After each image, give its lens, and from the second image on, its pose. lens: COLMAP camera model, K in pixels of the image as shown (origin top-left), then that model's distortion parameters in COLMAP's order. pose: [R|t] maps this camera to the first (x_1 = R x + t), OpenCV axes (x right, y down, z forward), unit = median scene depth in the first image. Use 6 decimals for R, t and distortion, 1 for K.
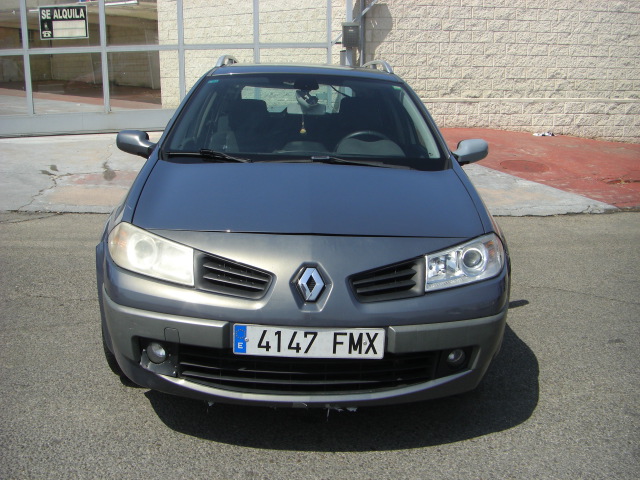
lens RADIAL K [[724.9, 0, 320.0], [0, 724.9, 240.0], [0, 0, 1]] dist [-0.184095, 0.085685]
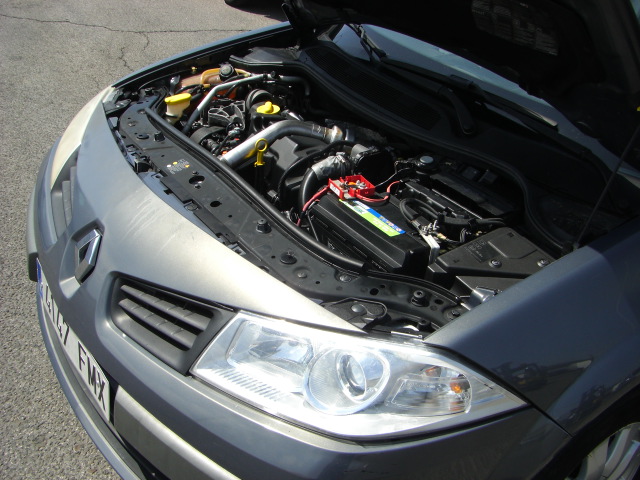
lens RADIAL K [[724.9, 0, 320.0], [0, 724.9, 240.0], [0, 0, 1]] dist [-0.184095, 0.085685]
pose [[0.533785, 0.423372, -0.732004, 0.489603], [-0.265979, 0.905765, 0.329916, -0.188302], [0.802701, 0.018593, 0.596092, 0.724958]]
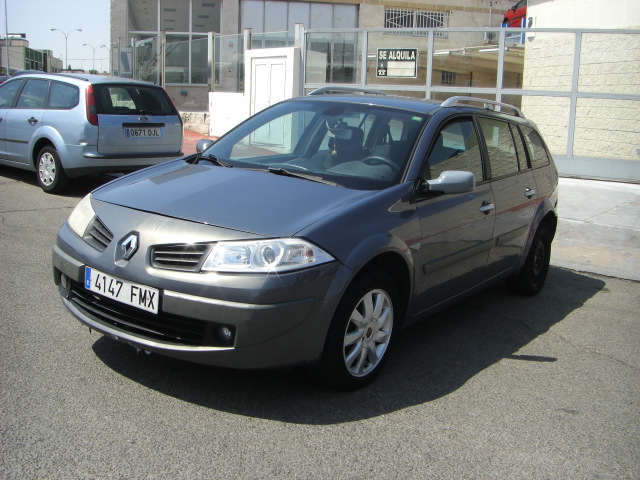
lens RADIAL K [[724.9, 0, 320.0], [0, 724.9, 240.0], [0, 0, 1]] dist [-0.184095, 0.085685]
pose [[0.802445, 0.141784, -0.579637, 0.934218], [-0.180620, 0.983507, -0.009475, -0.001832], [0.568734, 0.112297, 0.814820, 0.117012]]
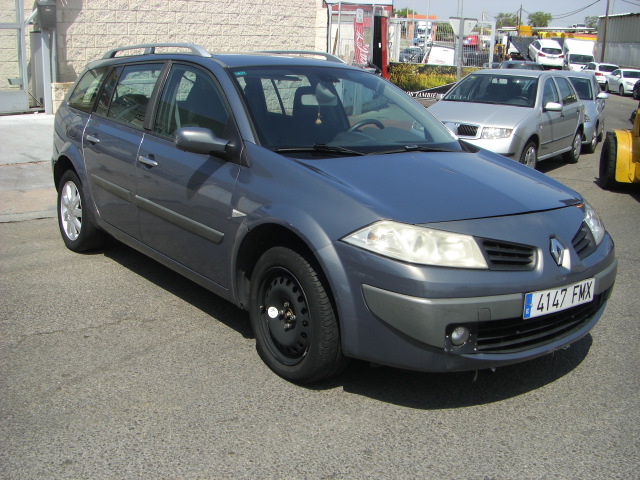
lens RADIAL K [[724.9, 0, 320.0], [0, 724.9, 240.0], [0, 0, 1]] dist [-0.184095, 0.085685]
pose [[0.810775, -0.130574, 0.570609, -0.939534], [0.110205, 0.991421, 0.070280, -0.080331], [-0.574890, 0.005903, 0.818209, 0.217556]]
